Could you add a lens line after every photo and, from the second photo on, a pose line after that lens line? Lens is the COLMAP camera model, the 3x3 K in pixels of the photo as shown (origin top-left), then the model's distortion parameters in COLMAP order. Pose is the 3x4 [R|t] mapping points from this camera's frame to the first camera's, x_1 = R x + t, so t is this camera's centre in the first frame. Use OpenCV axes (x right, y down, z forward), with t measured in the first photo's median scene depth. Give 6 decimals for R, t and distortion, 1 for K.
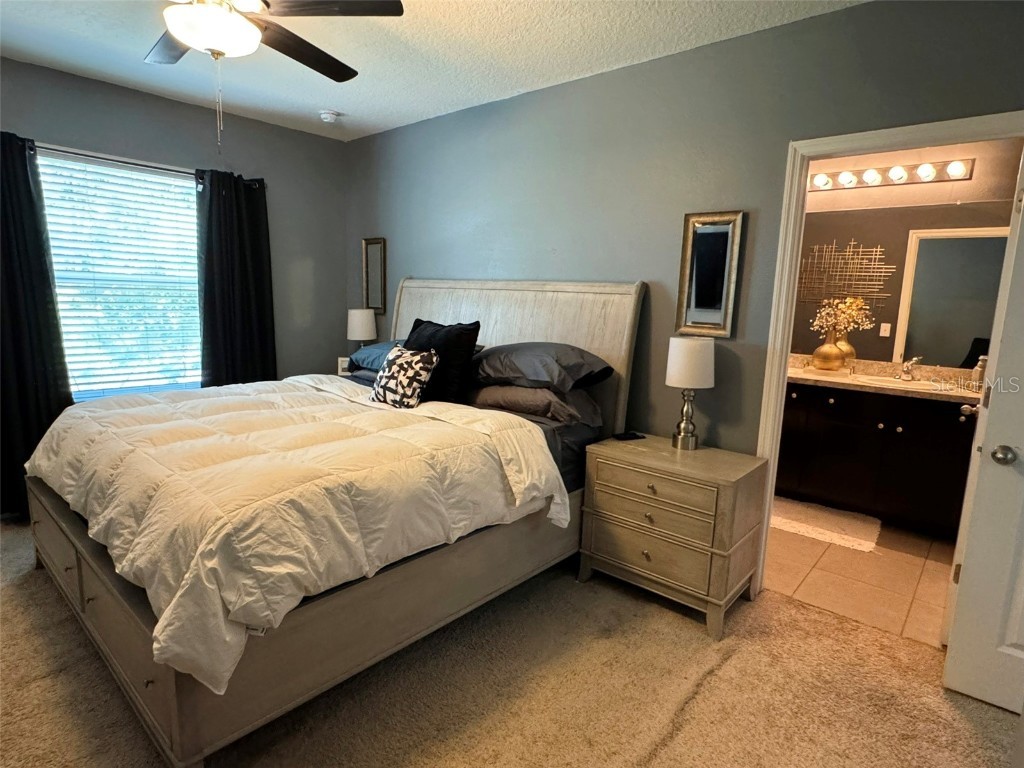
lens RADIAL K [[554.6, 0, 509.3], [0, 554.6, 386.7], [0, 0, 1]] dist [0.001017, 0.000292]
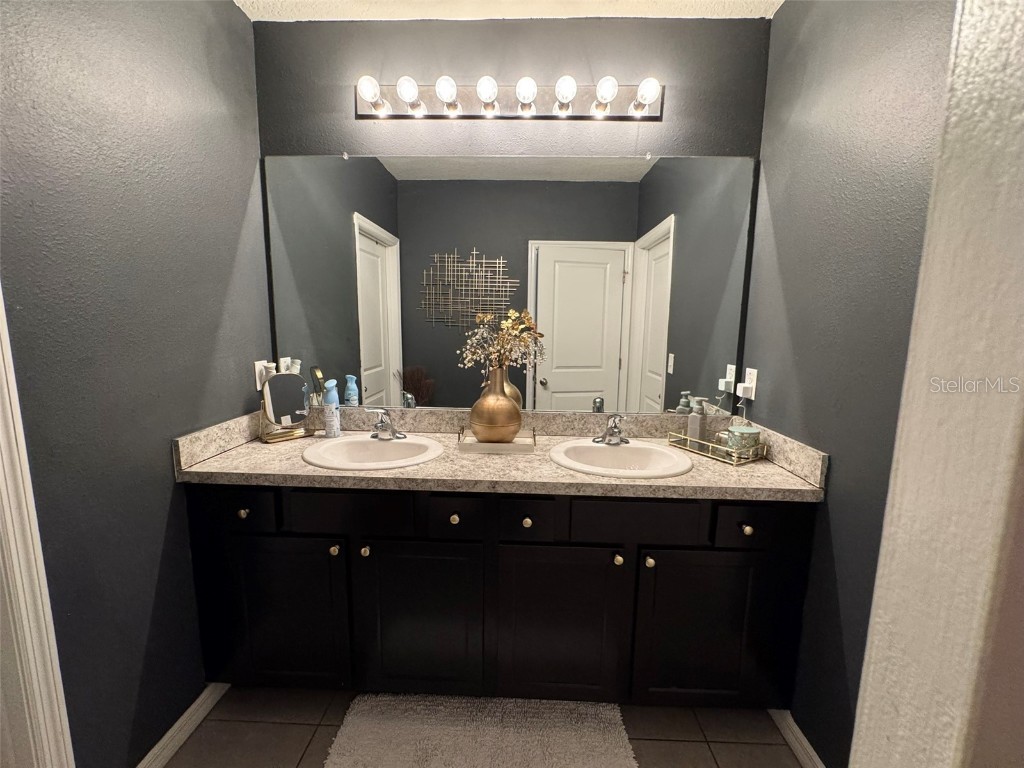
lens RADIAL K [[408.6, 0, 509.5], [0, 408.6, 382.4], [0, 0, 1]] dist [-0.001912, 0.000008]
pose [[0.767980, -0.105872, 0.631662, 0.244595], [0.114765, 0.993028, 0.026908, -0.071653], [-0.630107, 0.051828, 0.774777, 0.497991]]
